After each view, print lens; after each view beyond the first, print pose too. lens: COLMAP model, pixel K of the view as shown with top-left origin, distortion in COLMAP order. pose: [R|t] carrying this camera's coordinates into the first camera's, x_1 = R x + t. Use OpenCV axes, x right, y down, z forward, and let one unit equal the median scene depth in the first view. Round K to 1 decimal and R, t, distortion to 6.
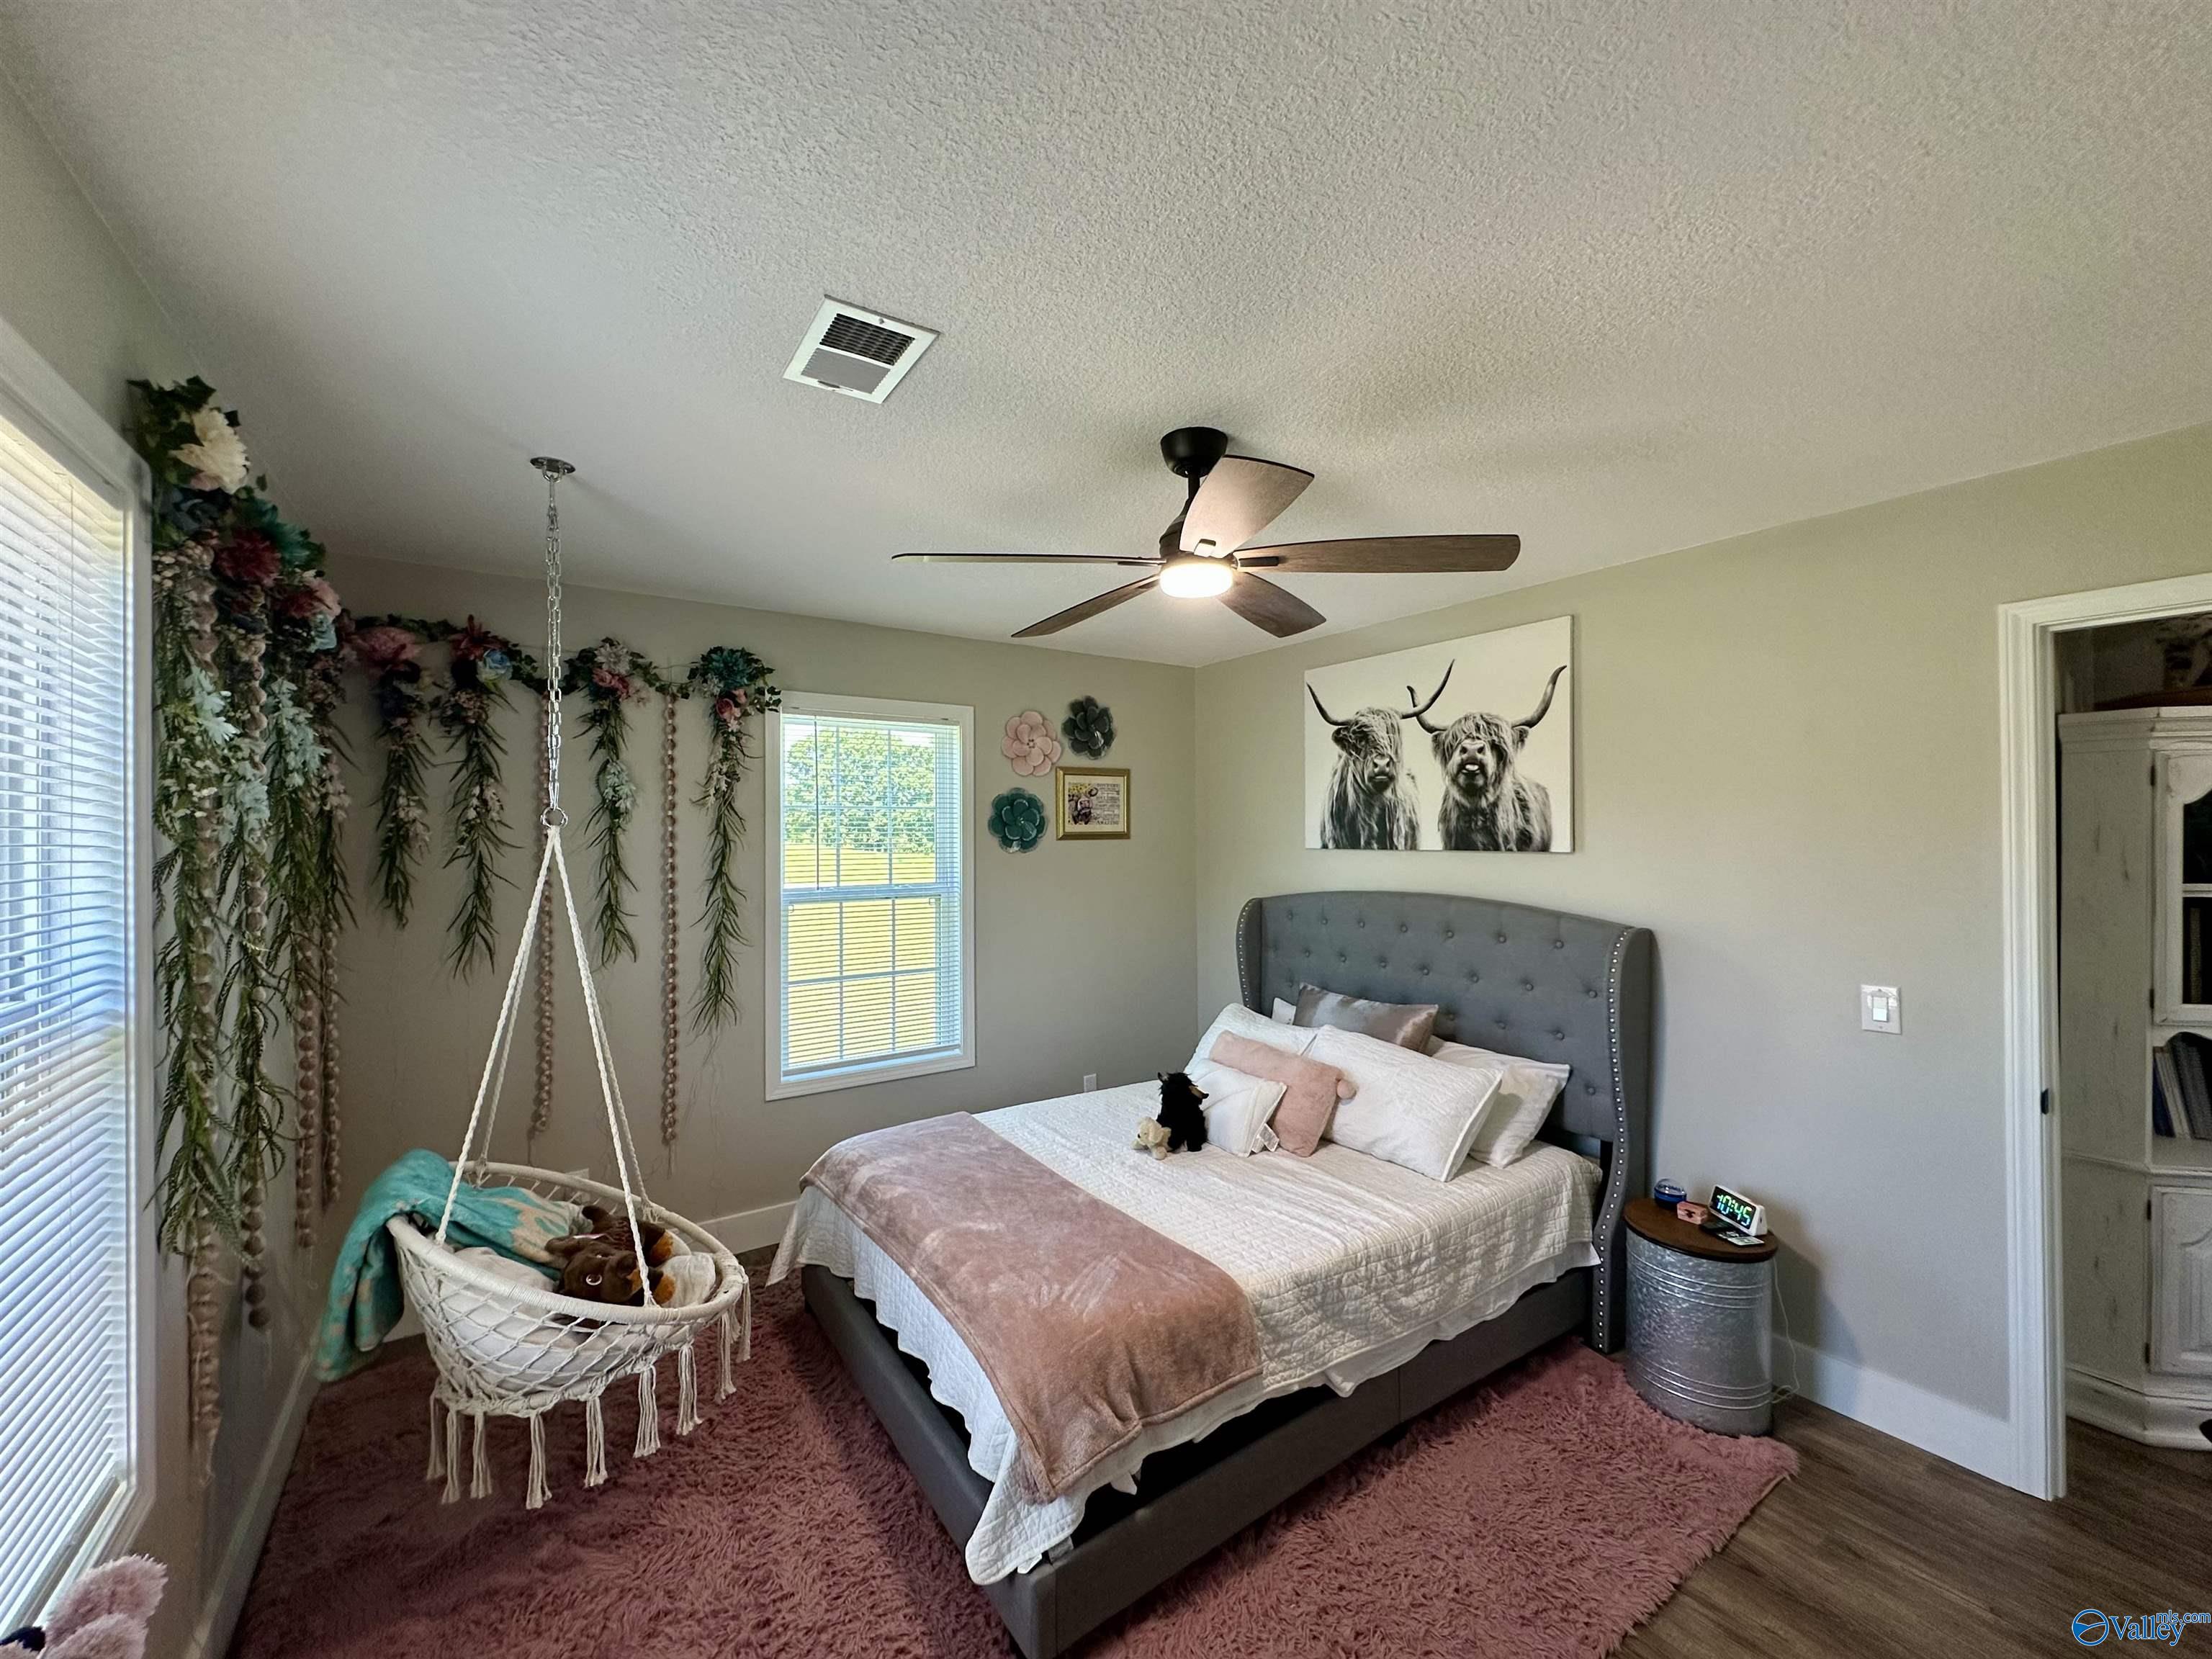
lens RADIAL K [[883.1, 0, 1106.5], [0, 883.1, 834.7], [0, 0, 1]] dist [-0.003034, 0.000637]
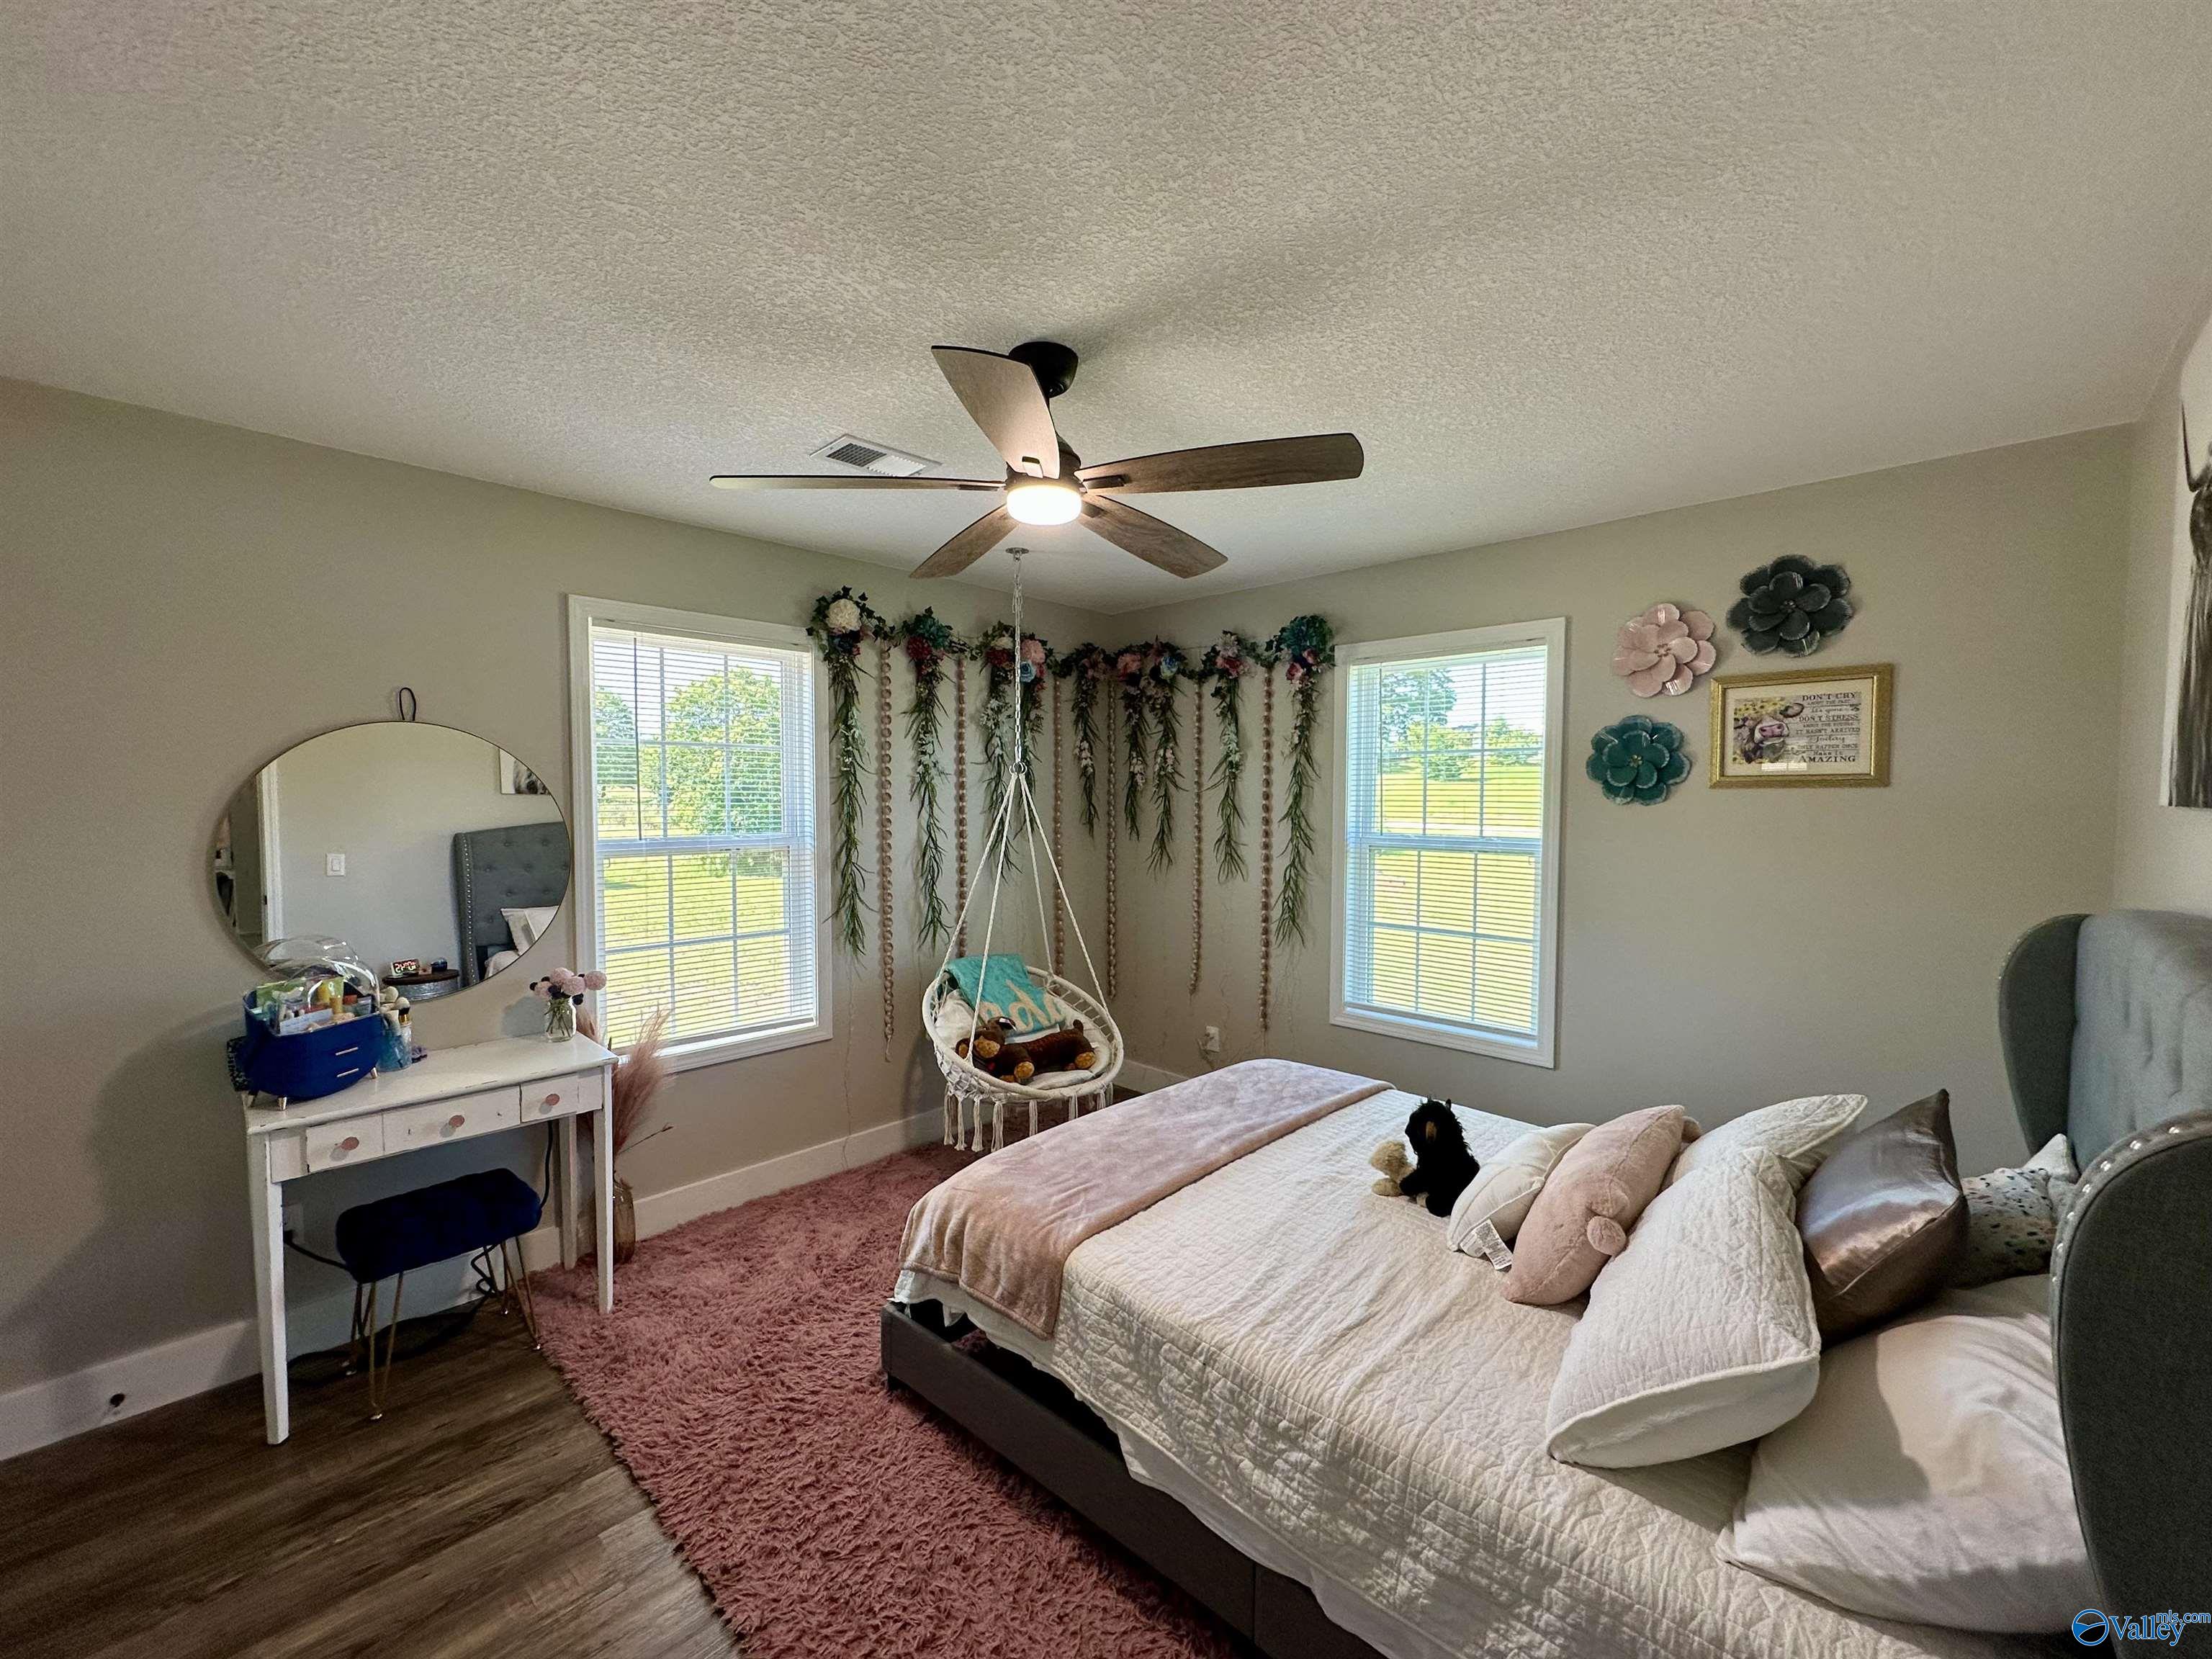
lens RADIAL K [[883.1, 0, 1103.6], [0, 883.1, 829.6], [0, 0, 1]] dist [-0.003034, 0.000637]
pose [[0.196456, 0.044548, -0.979500, 0.608837], [-0.006368, 0.999004, 0.044158, 0.013212], [0.980492, -0.002438, 0.196544, 0.491510]]
